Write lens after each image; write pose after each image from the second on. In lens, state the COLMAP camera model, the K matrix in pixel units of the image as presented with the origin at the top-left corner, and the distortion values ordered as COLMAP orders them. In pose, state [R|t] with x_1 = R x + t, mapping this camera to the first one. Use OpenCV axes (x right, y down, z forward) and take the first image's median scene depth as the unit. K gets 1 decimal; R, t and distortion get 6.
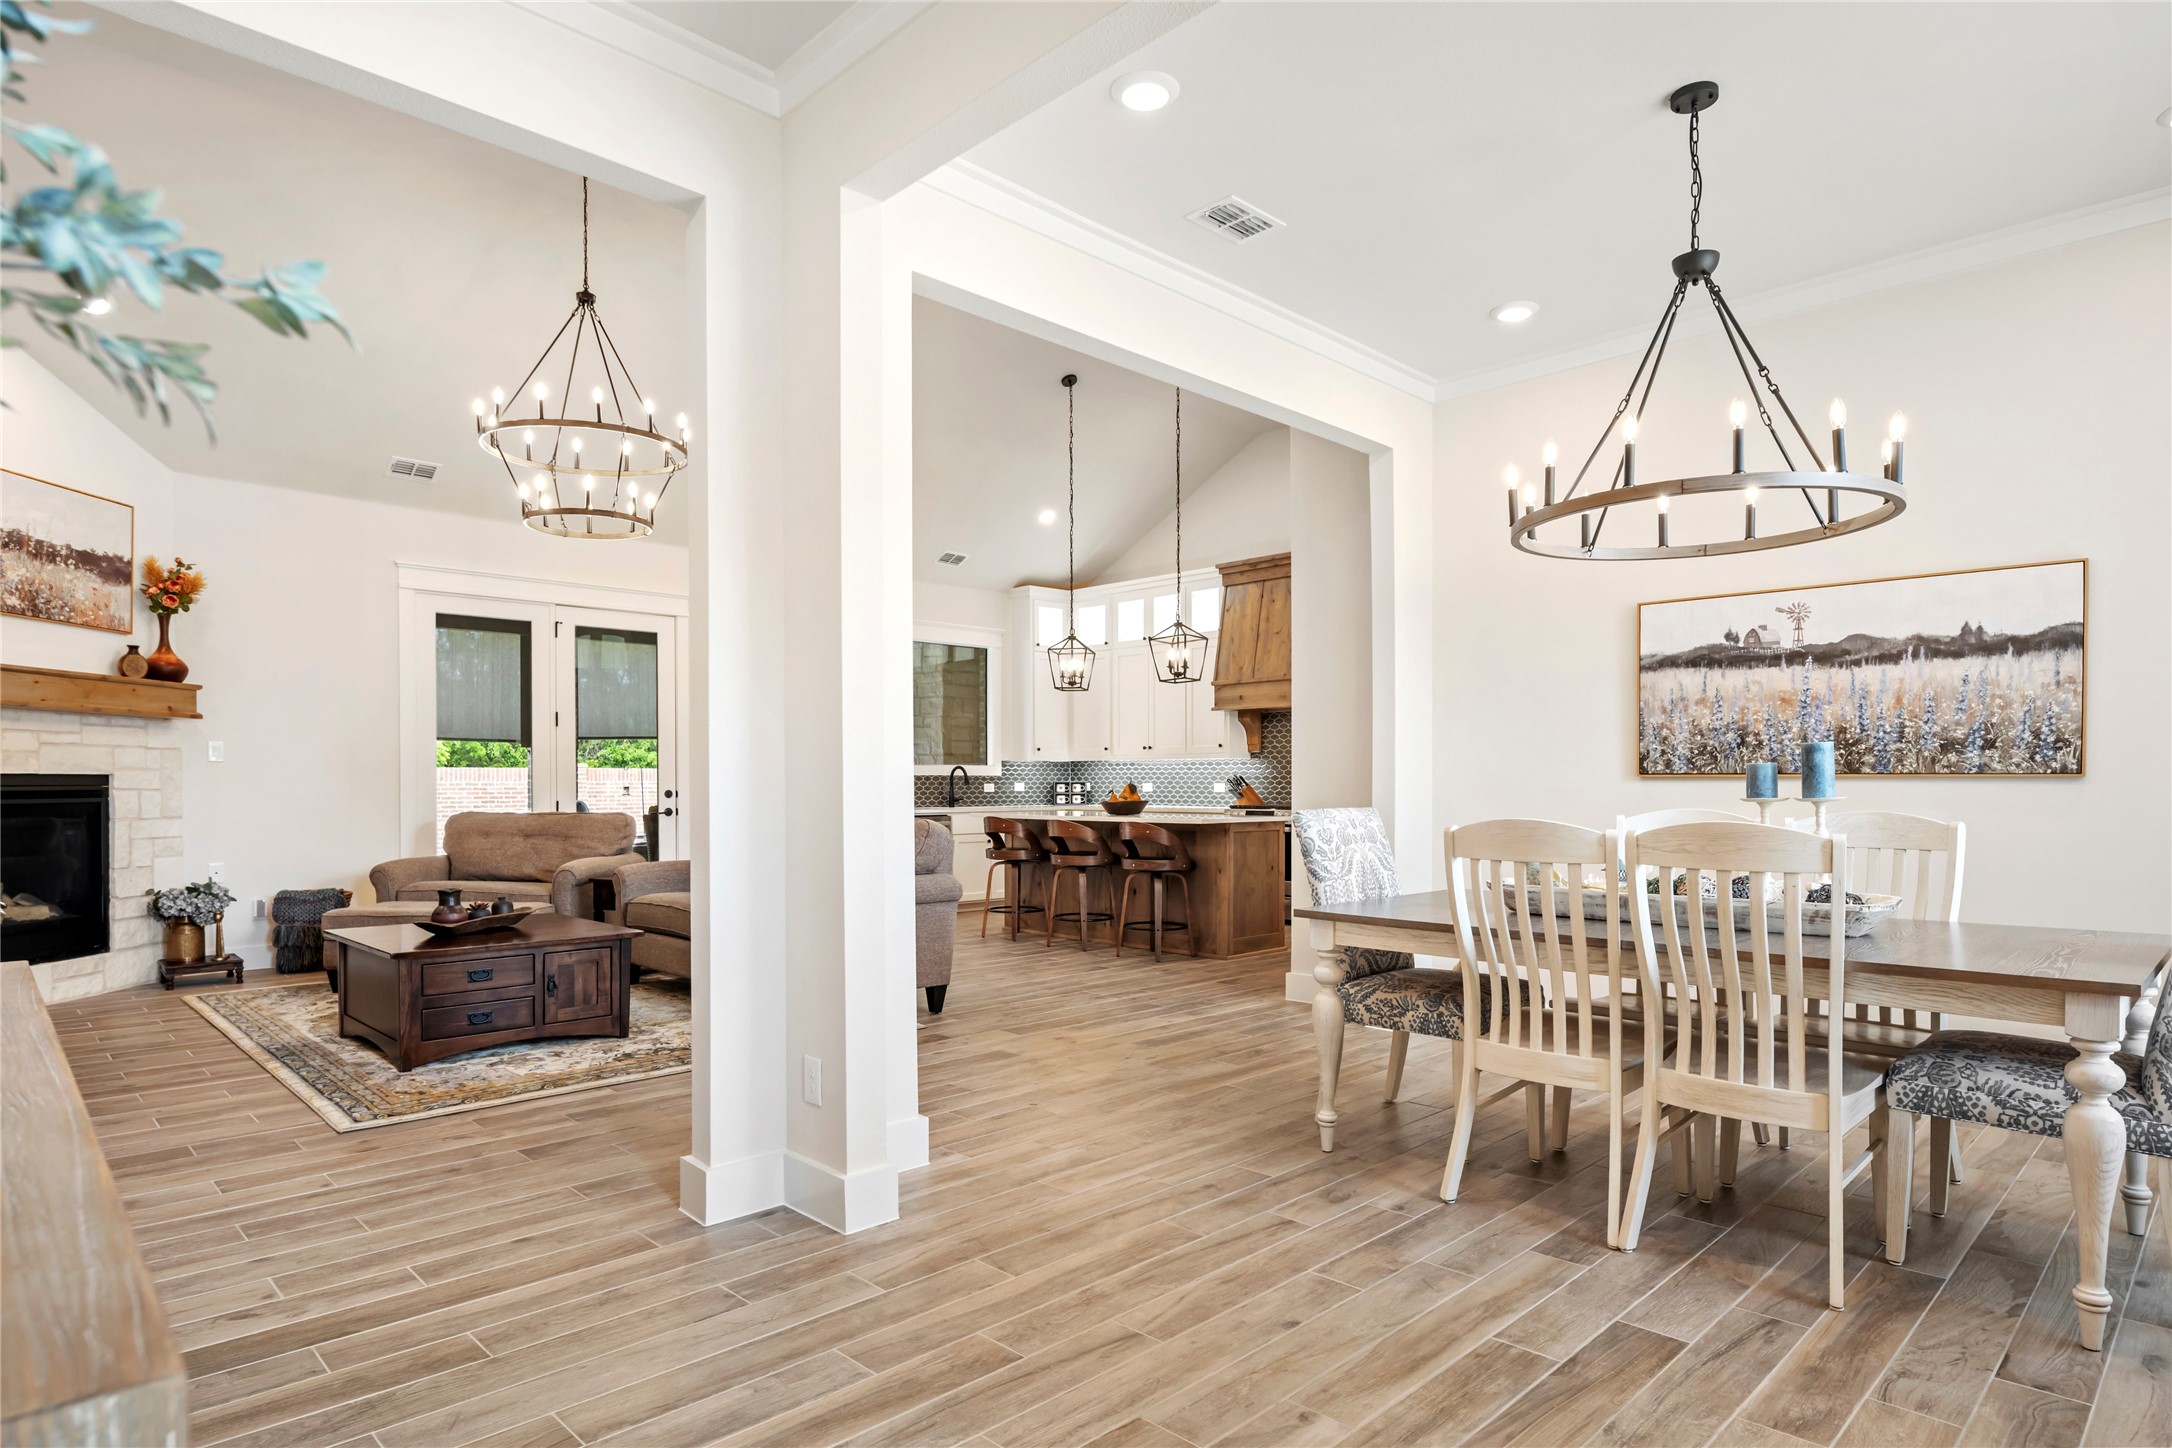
lens RADIAL K [[1190.2, 0, 1075.9], [0, 1190.2, 799.5], [0, 0, 1]] dist [-0.016982, -0.000132]
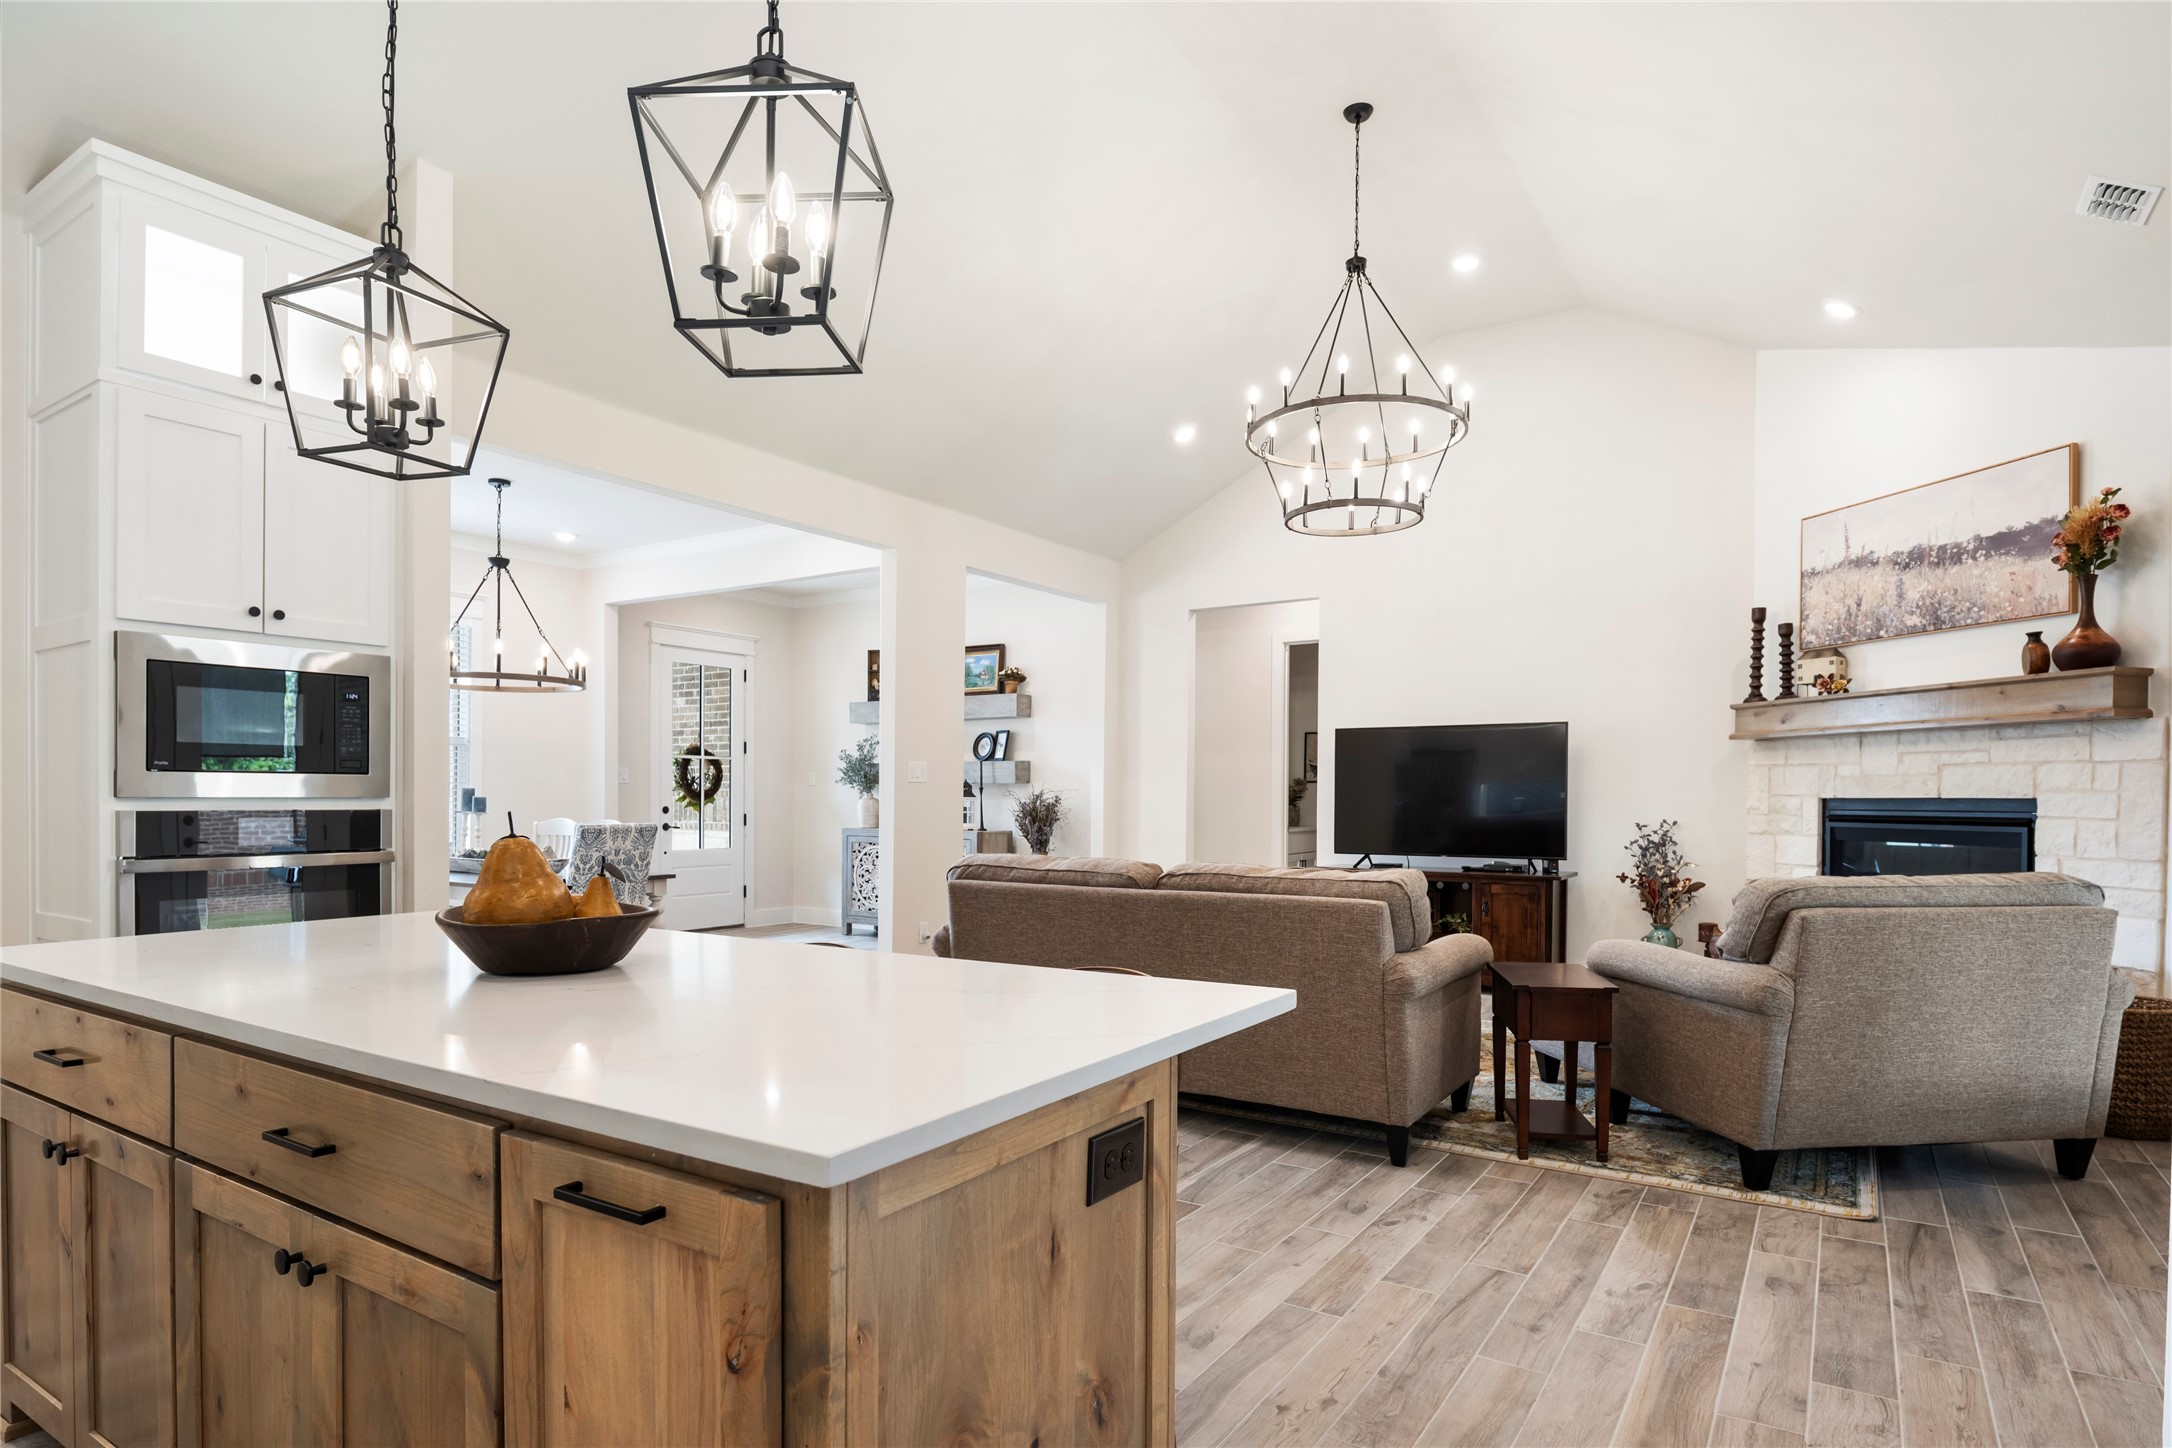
lens RADIAL K [[1177.4, 0, 1075.1], [0, 1177.4, 814.7], [0, 0, 1]] dist [0.002863, -0.009589]
pose [[-0.975769, 0.004003, -0.218767, -0.013259], [-0.002955, 0.999500, 0.031472, -0.035603], [0.218784, 0.031355, -0.975270, 1.737600]]
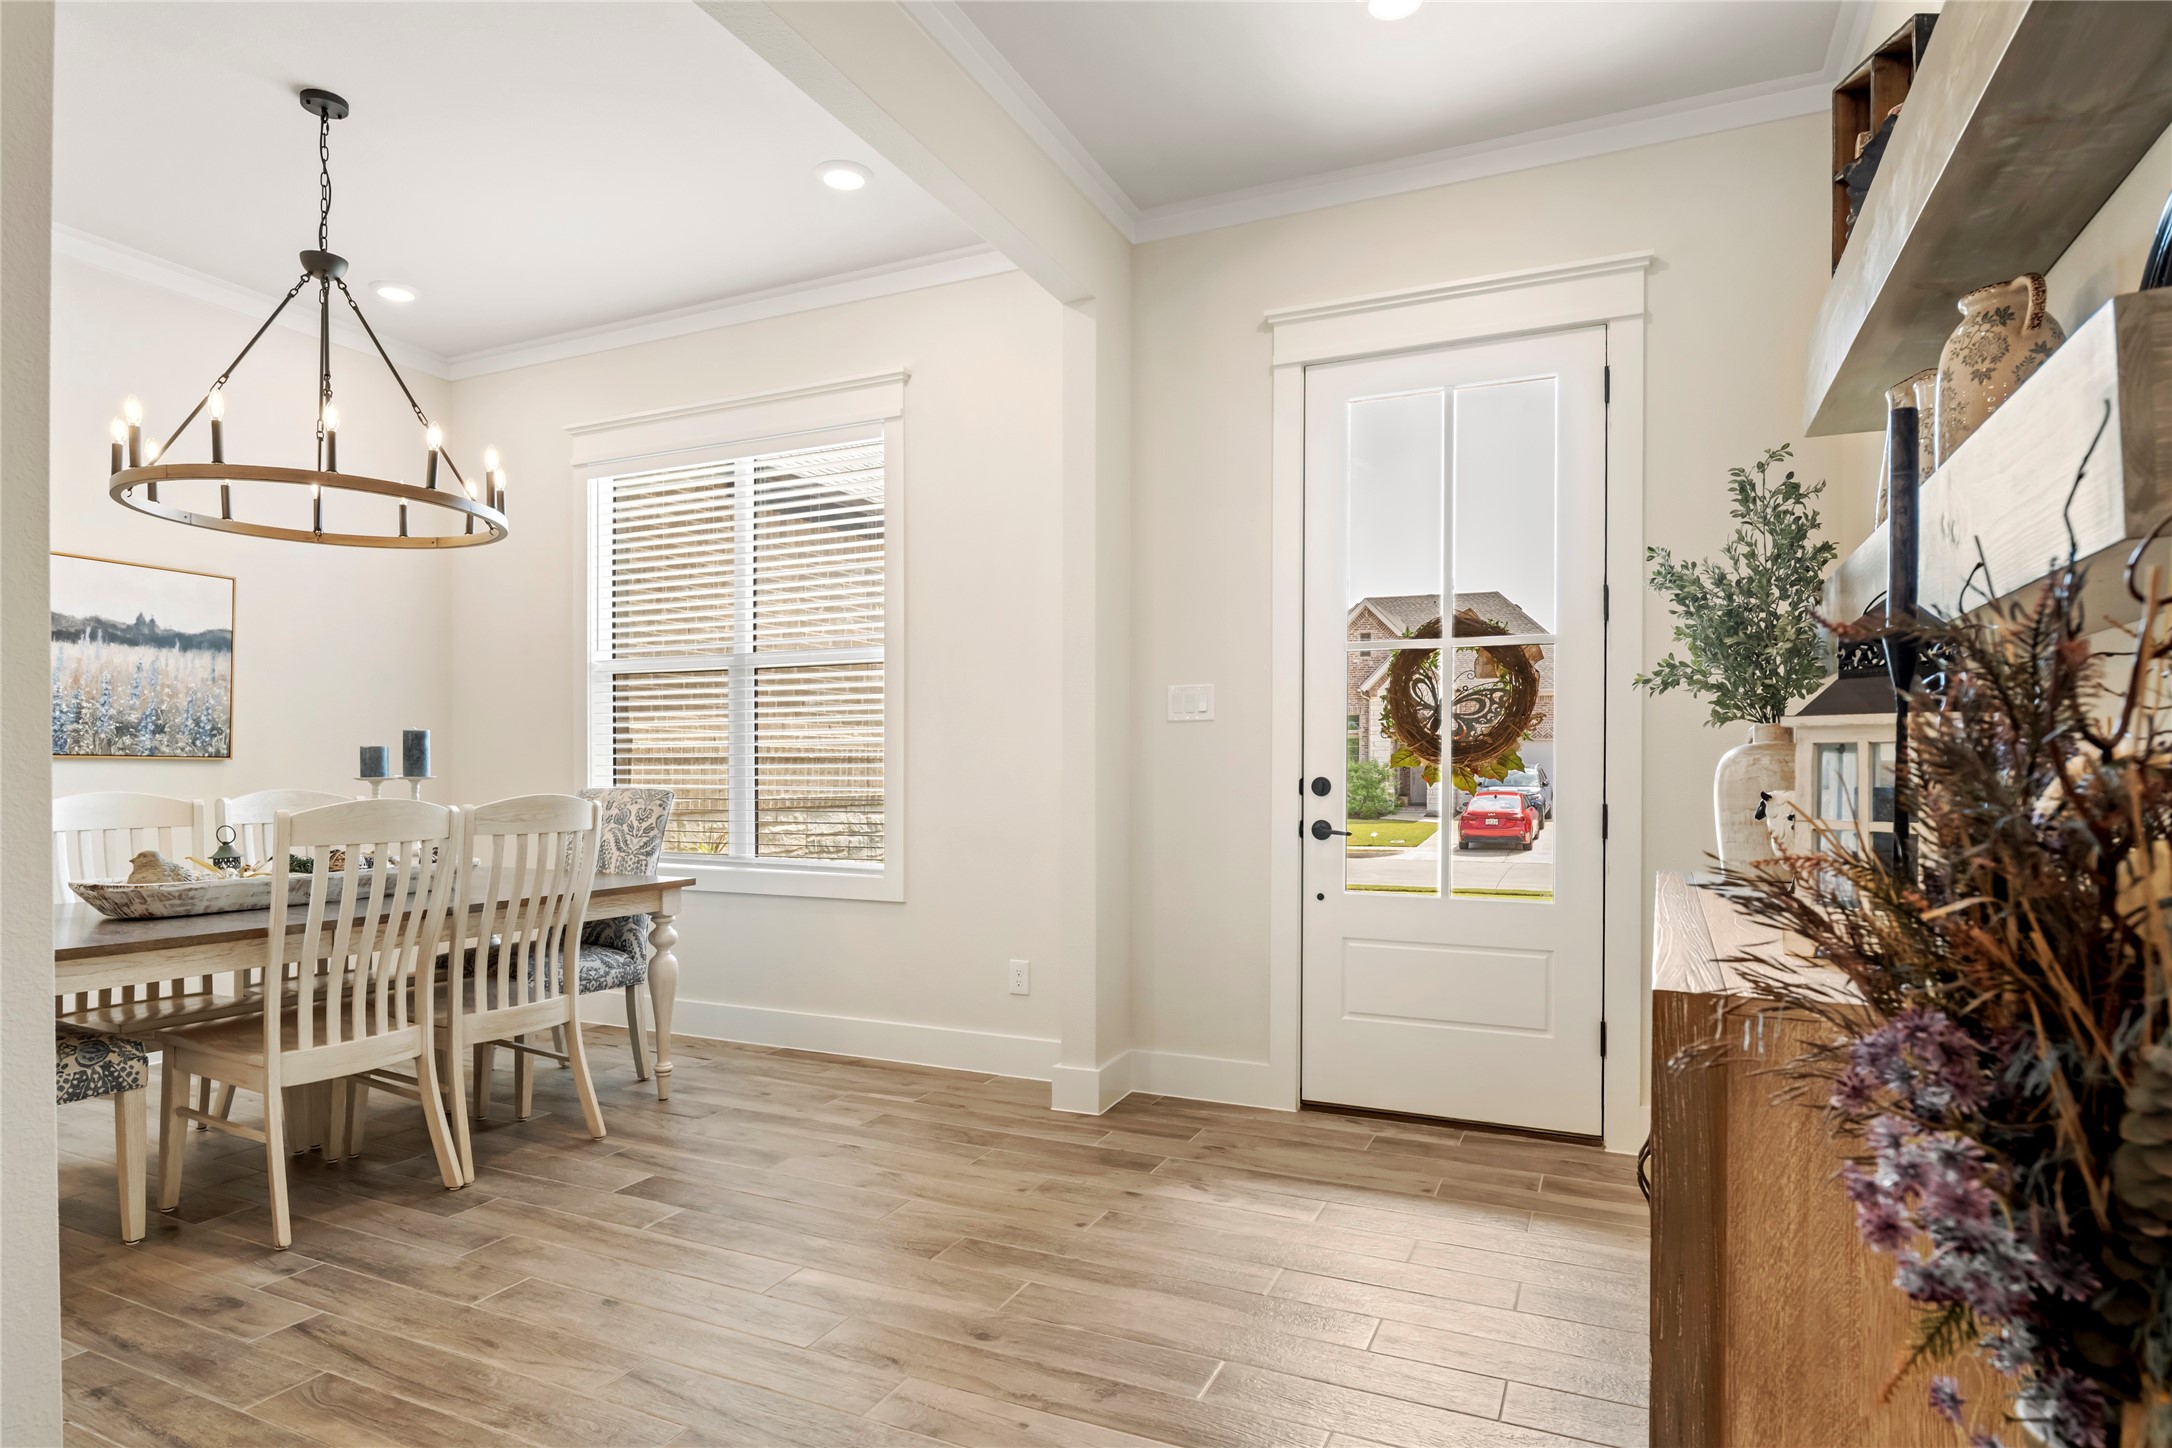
lens RADIAL K [[1185.4, 0, 1077.4], [0, 1185.4, 771.0], [0, 0, 1]] dist [-0.002809, -0.001329]
pose [[-0.353571, 0.000213, 0.935408, -0.361016], [0.011670, 0.999923, 0.004183, -0.002106], [-0.935335, 0.012395, -0.353547, 0.396459]]
